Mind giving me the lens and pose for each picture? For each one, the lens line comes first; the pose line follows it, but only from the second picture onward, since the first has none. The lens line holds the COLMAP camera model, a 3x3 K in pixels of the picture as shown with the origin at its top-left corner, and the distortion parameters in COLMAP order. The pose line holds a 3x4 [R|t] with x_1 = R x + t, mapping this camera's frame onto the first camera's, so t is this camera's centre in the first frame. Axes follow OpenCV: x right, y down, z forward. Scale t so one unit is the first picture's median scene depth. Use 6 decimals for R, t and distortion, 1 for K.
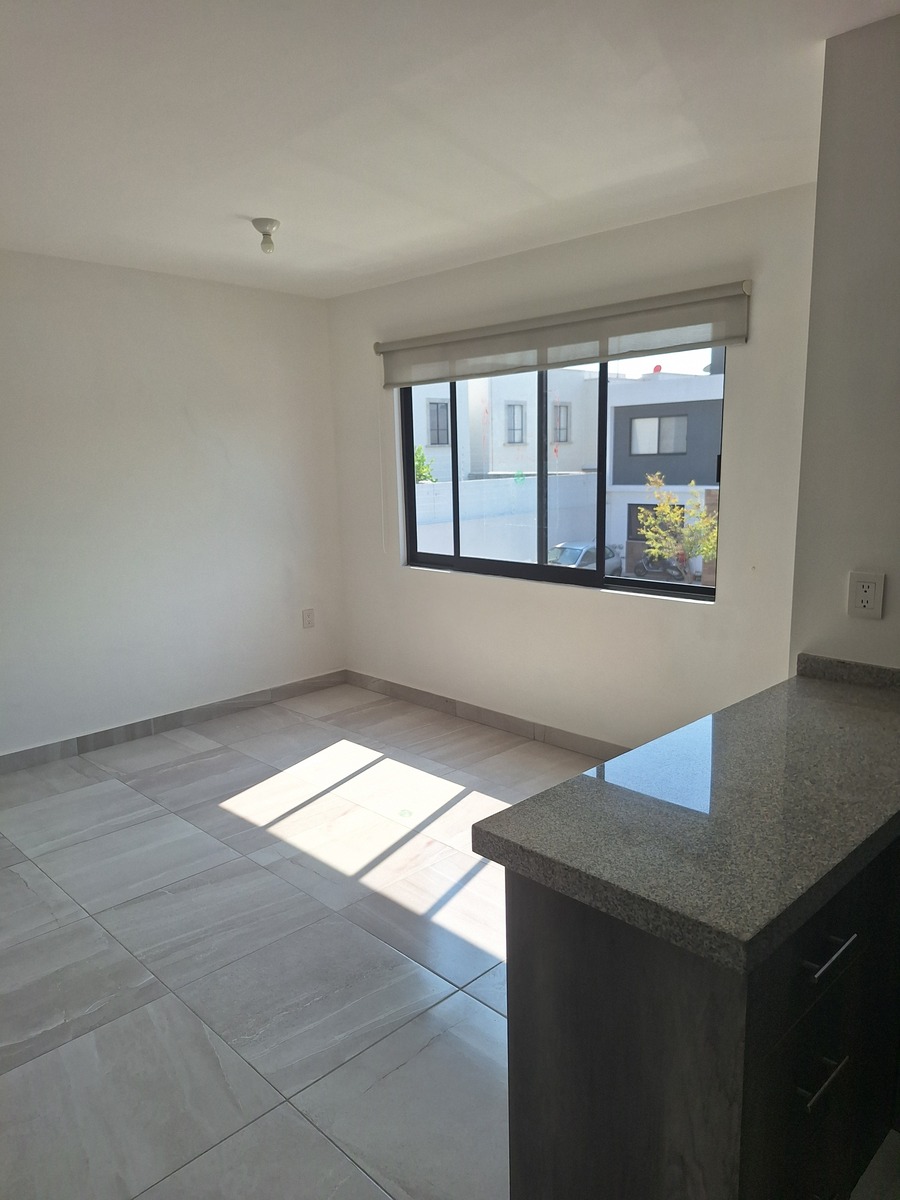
lens RADIAL K [[855.6, 0, 441.1], [0, 855.6, 599.8], [0, 0, 1]] dist [0.059959, -0.017320]
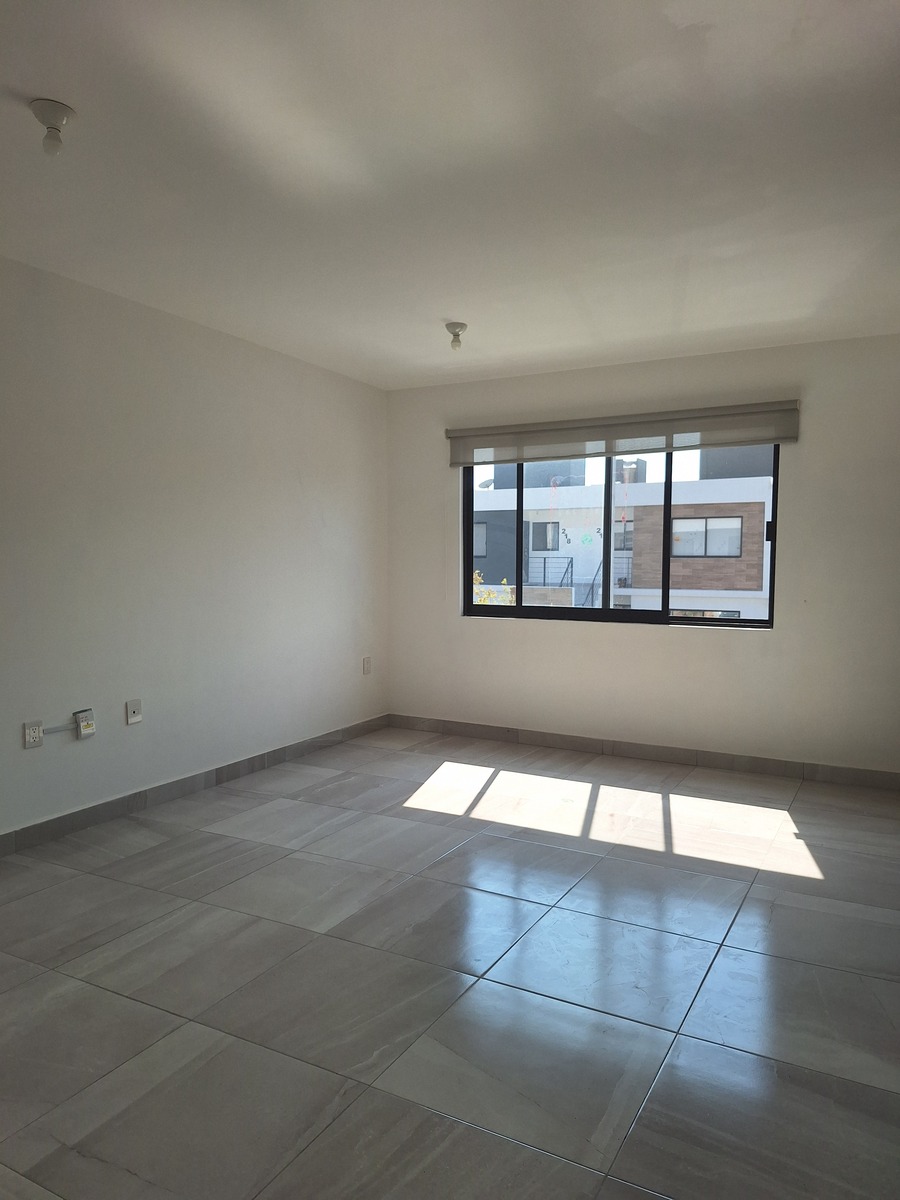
lens RADIAL K [[855.6, 0, 444.6], [0, 855.6, 606.7], [0, 0, 1]] dist [0.059959, -0.017320]
pose [[0.953655, 0.008806, 0.300775, -0.472158], [0.026756, 0.993130, -0.113913, 0.089521], [-0.299712, 0.116681, 0.946868, -0.106858]]
